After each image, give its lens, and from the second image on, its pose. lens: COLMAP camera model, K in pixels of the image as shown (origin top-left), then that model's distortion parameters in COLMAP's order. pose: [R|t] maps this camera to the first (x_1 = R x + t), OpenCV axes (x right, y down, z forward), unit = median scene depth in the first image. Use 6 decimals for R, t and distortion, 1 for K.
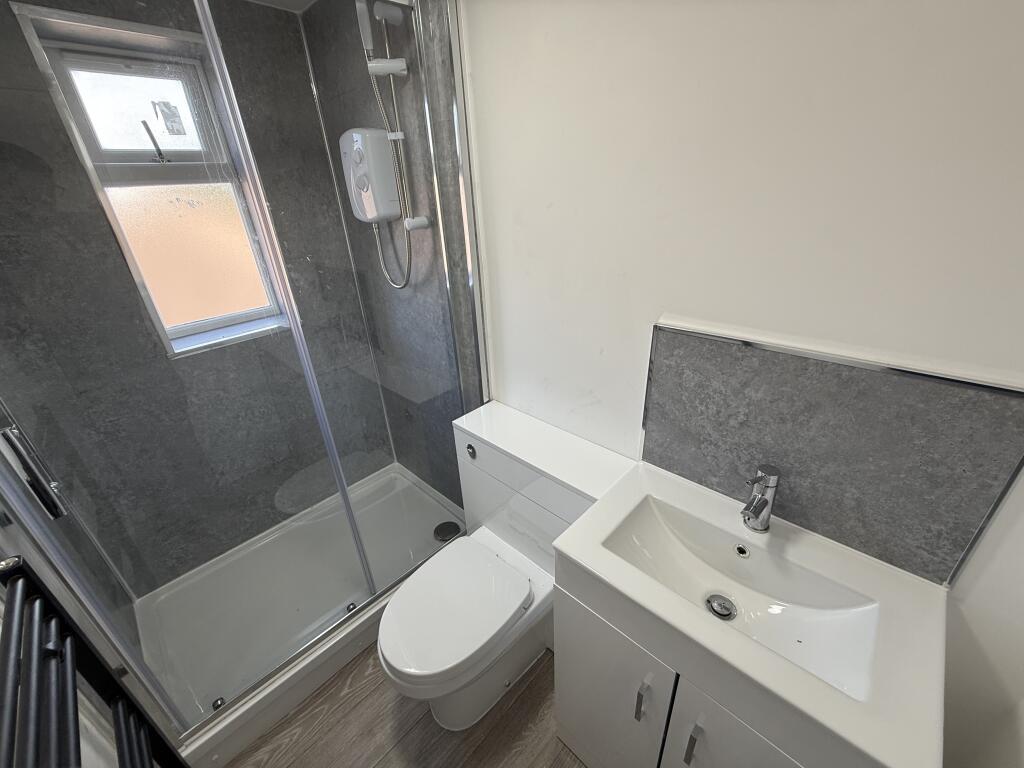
lens RADIAL K [[406.7, 0, 510.9], [0, 406.7, 383.4], [0, 0, 1]] dist [-0.000856, 0.000051]
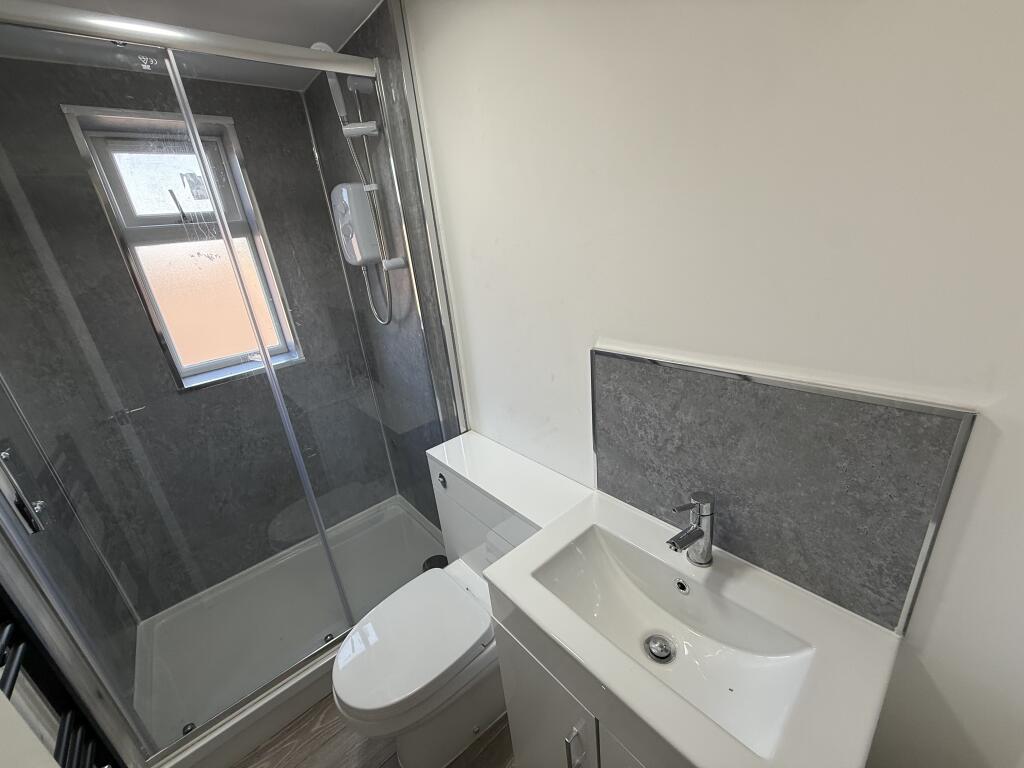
lens RADIAL K [[406.7, 0, 510.9], [0, 406.7, 383.4], [0, 0, 1]] dist [-0.000856, 0.000051]
pose [[0.994450, -0.016819, -0.103853, 0.204644], [0.007402, 0.995877, -0.090406, 0.022071], [0.104946, 0.089136, 0.990475, -0.003279]]
